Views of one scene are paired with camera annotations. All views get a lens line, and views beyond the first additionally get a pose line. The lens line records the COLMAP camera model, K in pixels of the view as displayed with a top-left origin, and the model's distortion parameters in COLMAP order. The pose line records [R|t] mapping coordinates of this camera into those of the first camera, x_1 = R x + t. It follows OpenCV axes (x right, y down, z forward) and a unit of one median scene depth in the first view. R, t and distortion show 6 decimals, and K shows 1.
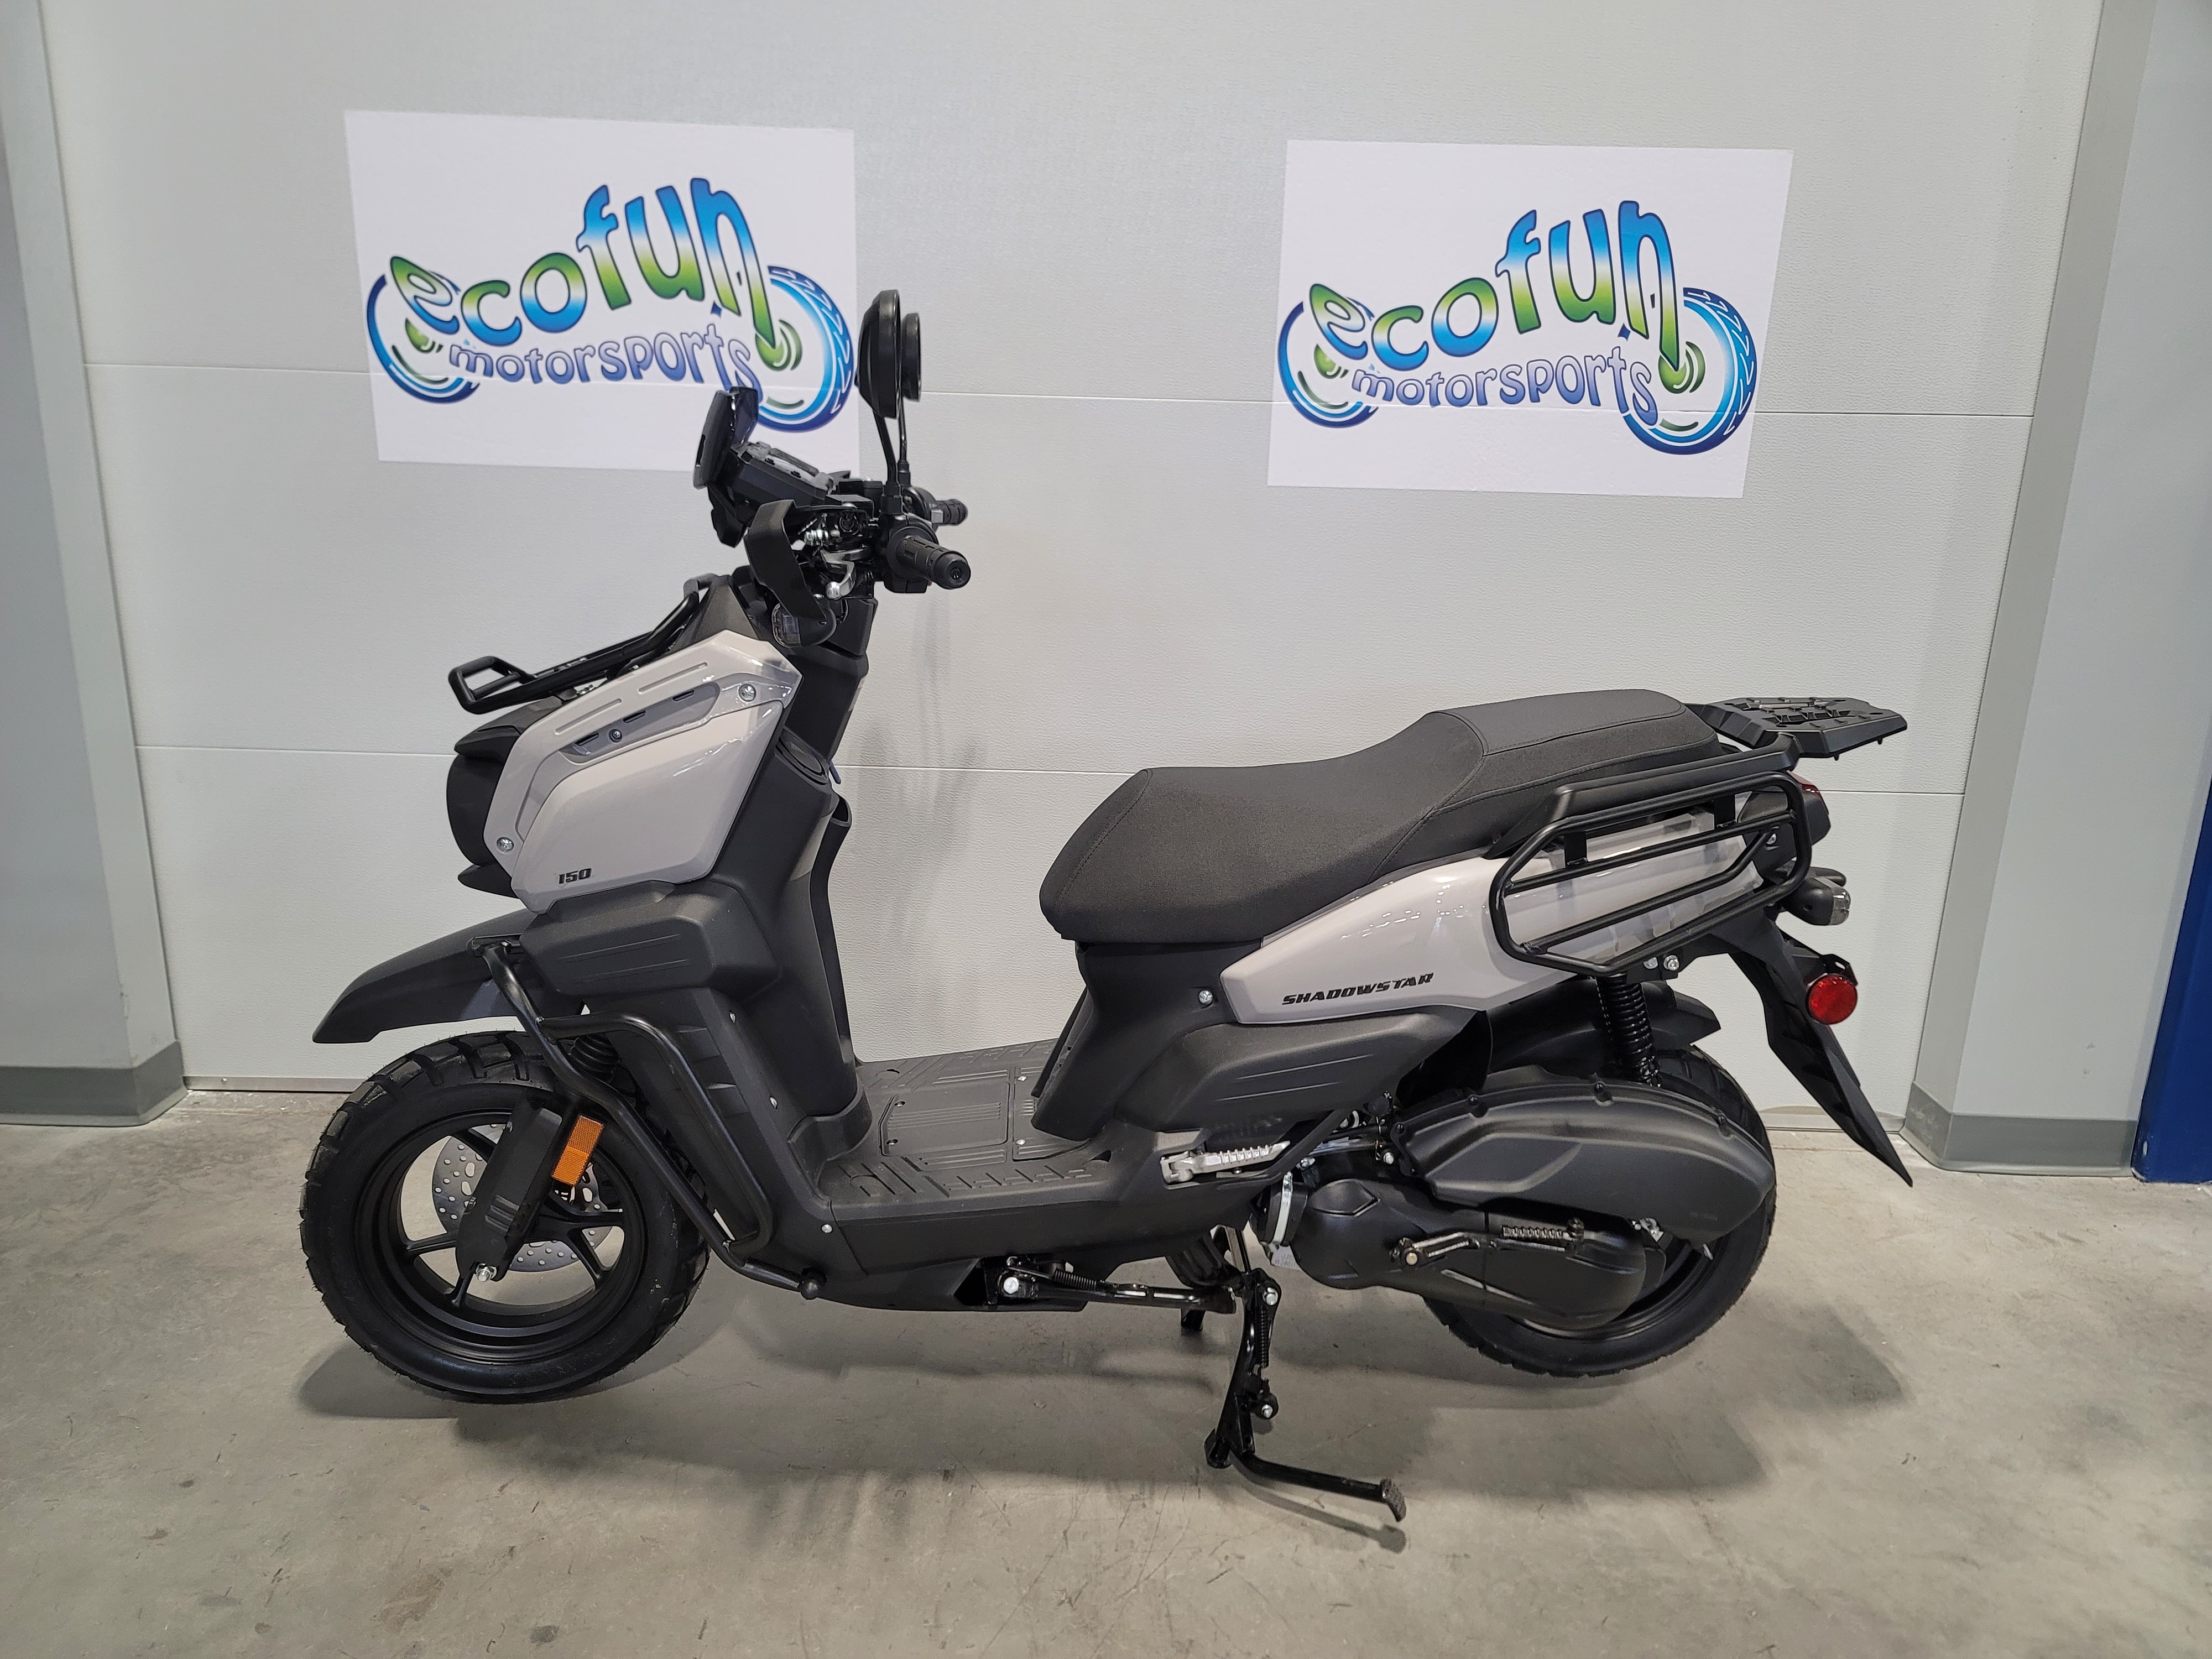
lens RADIAL K [[1603.6, 0, 1107.7], [0, 1603.6, 856.1], [0, 0, 1]] dist [0.099973, -0.086868]
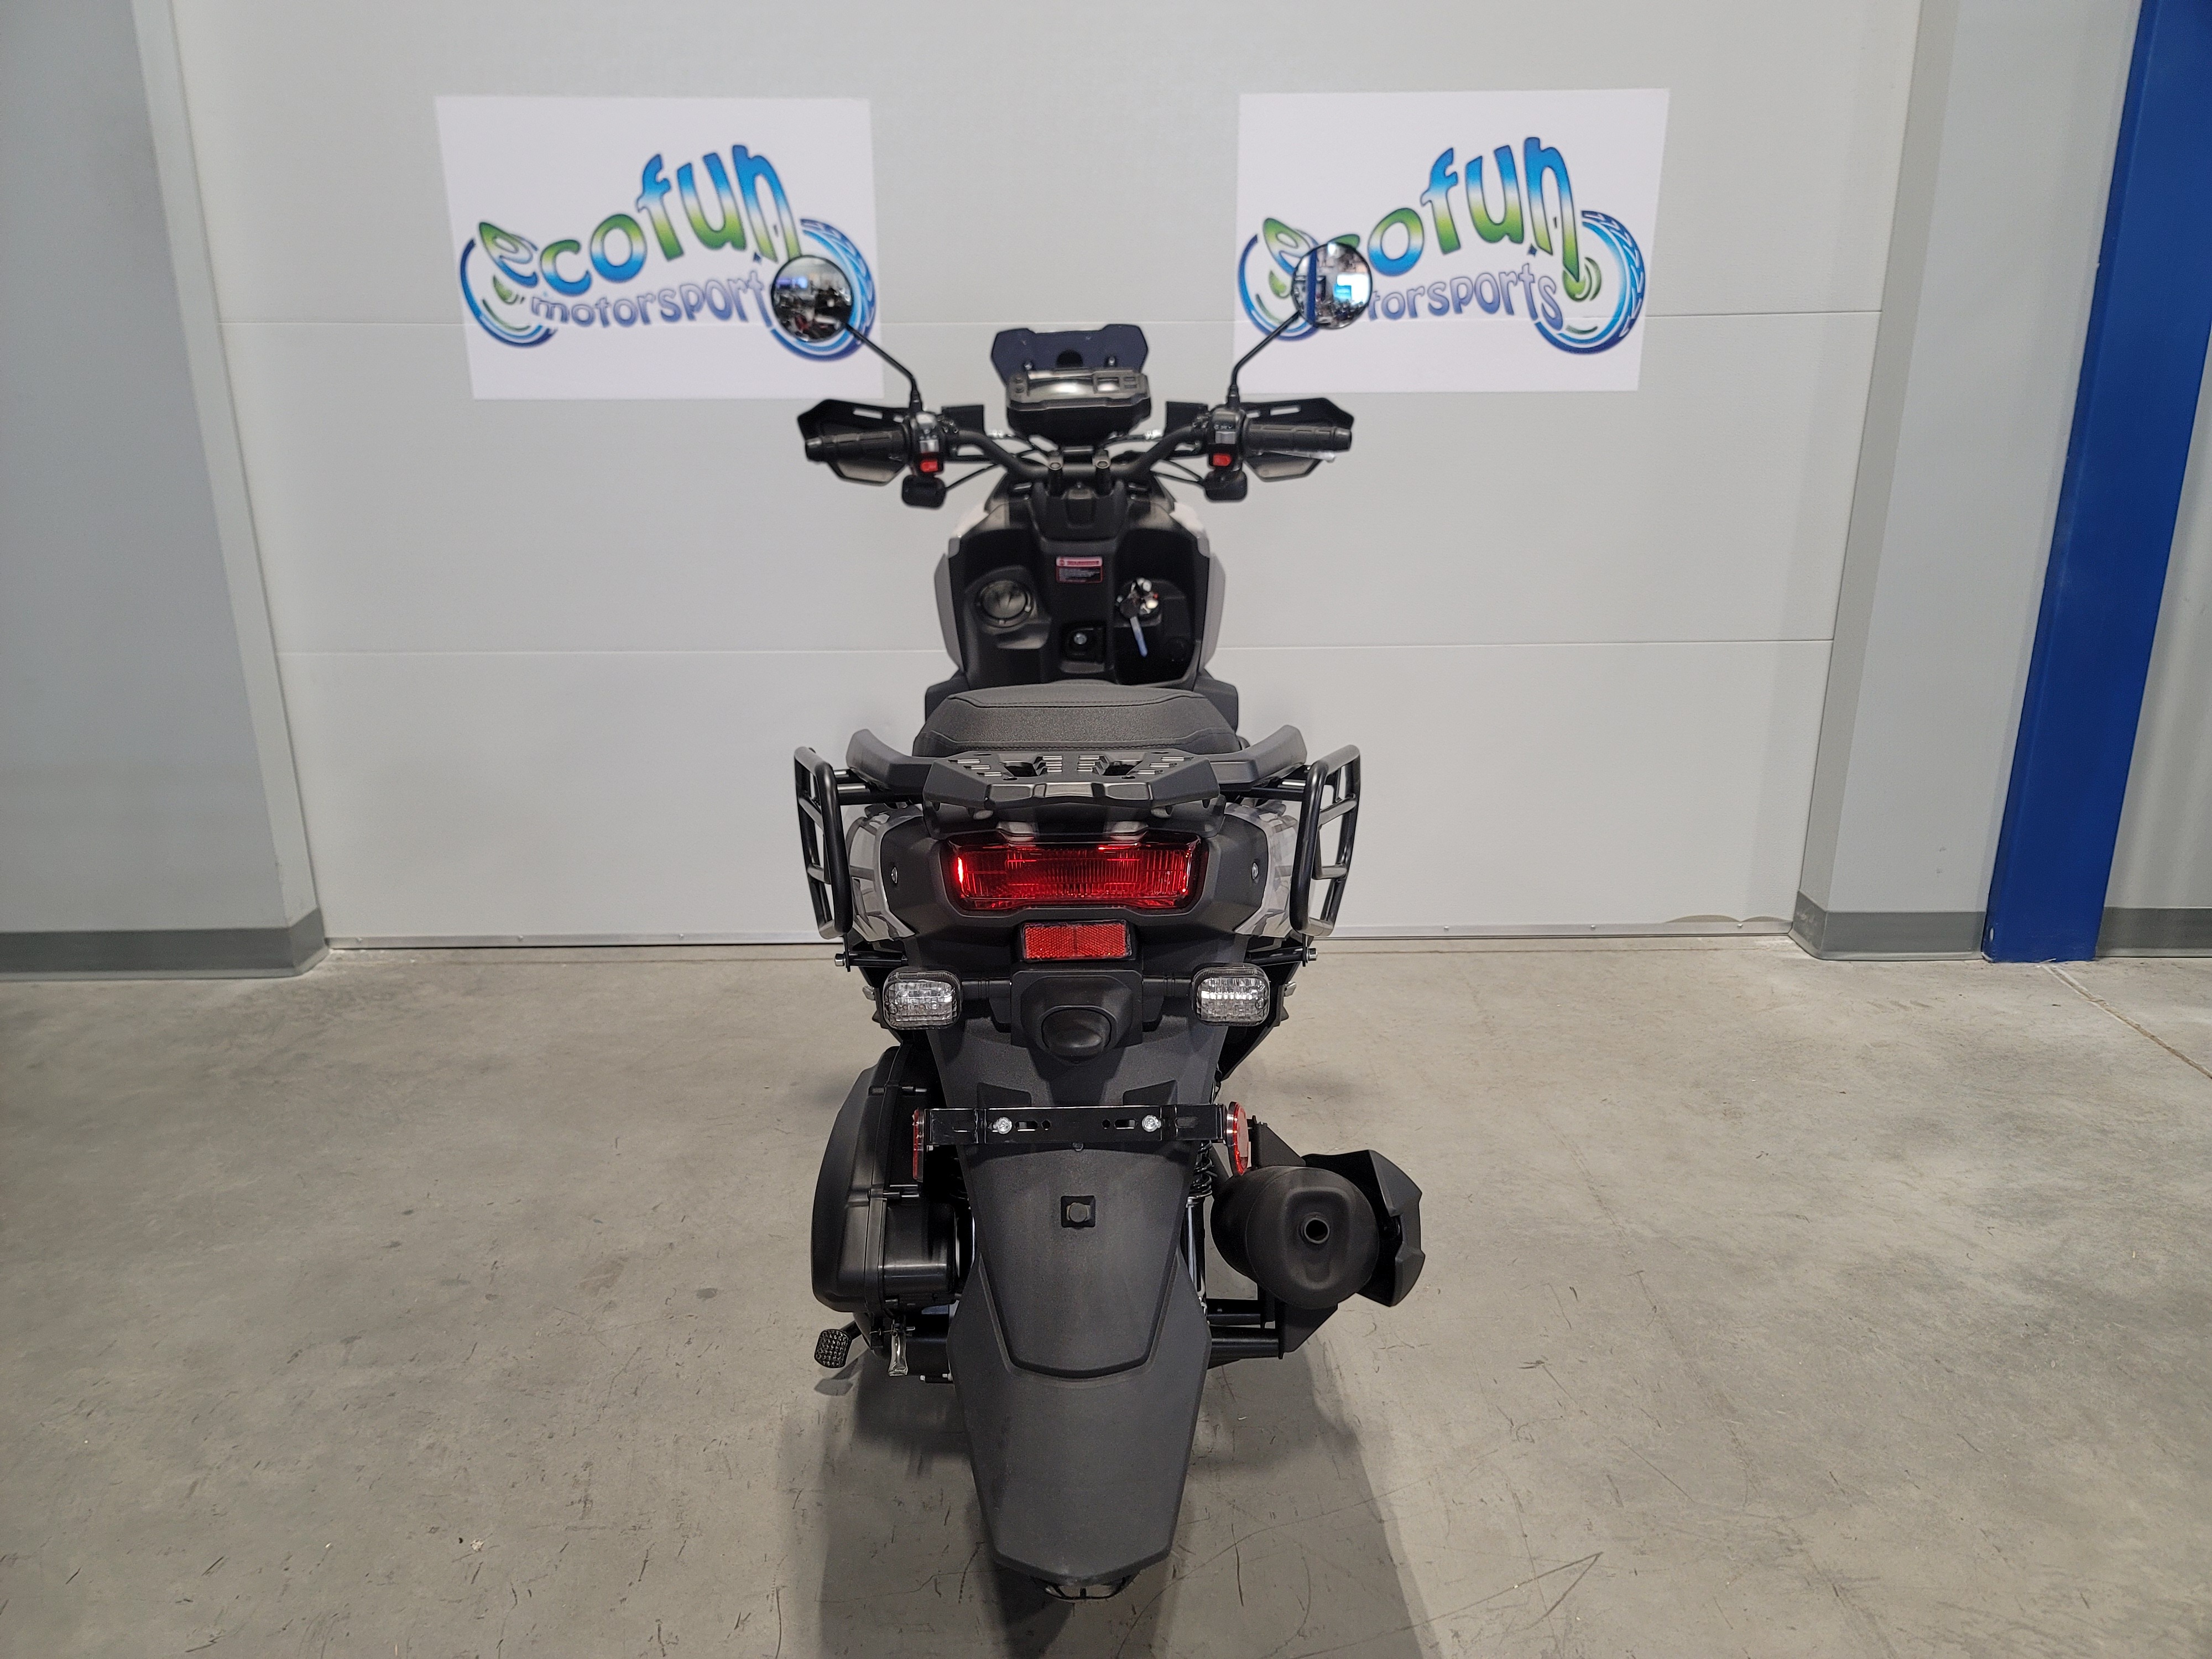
lens RADIAL K [[1603.6, 0, 1097.8], [0, 1603.6, 846.3], [0, 0, 1]] dist [0.099973, -0.086868]
pose [[0.999359, -0.035700, 0.002751, -0.013867], [0.035571, 0.998653, 0.037787, 0.050963], [-0.004096, -0.037665, 0.999282, -0.185936]]
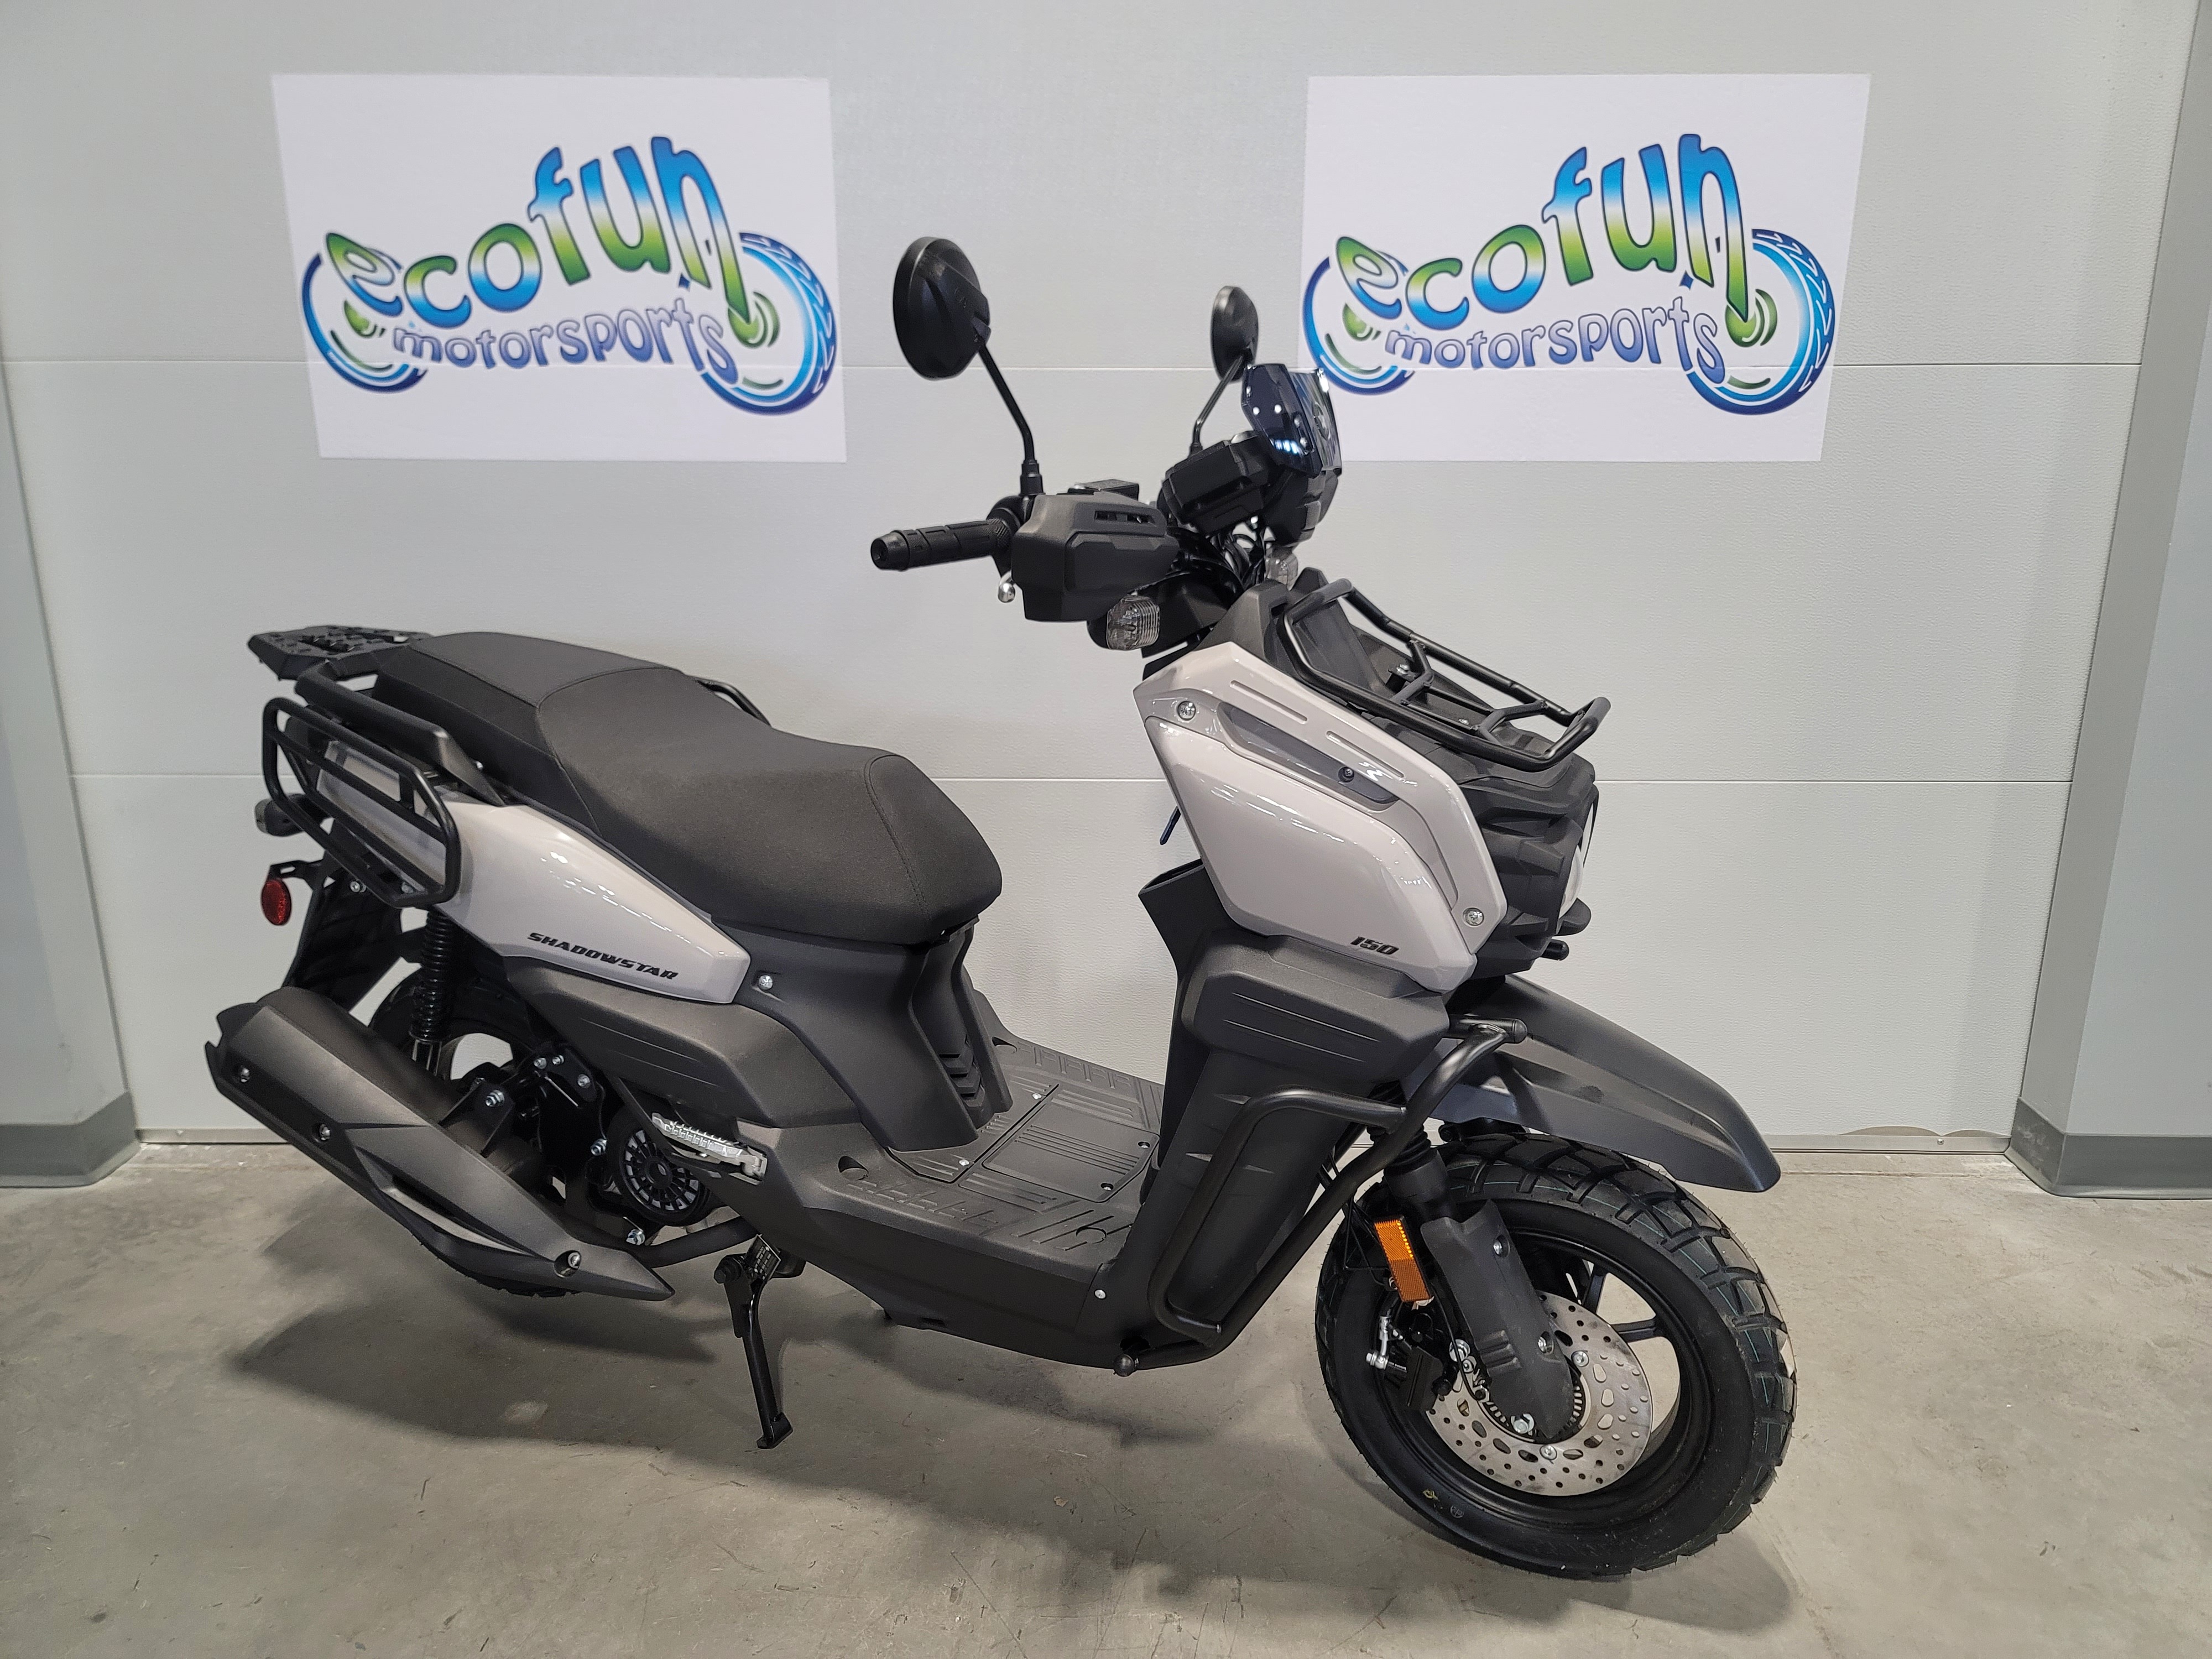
lens RADIAL K [[1603.6, 0, 1121.6], [0, 1603.6, 847.5], [0, 0, 1]] dist [0.099973, -0.086868]
pose [[0.999684, -0.021930, -0.012257, 0.008297], [0.021979, 0.999751, 0.003878, -0.017939], [0.012169, -0.004146, 0.999917, 0.090659]]
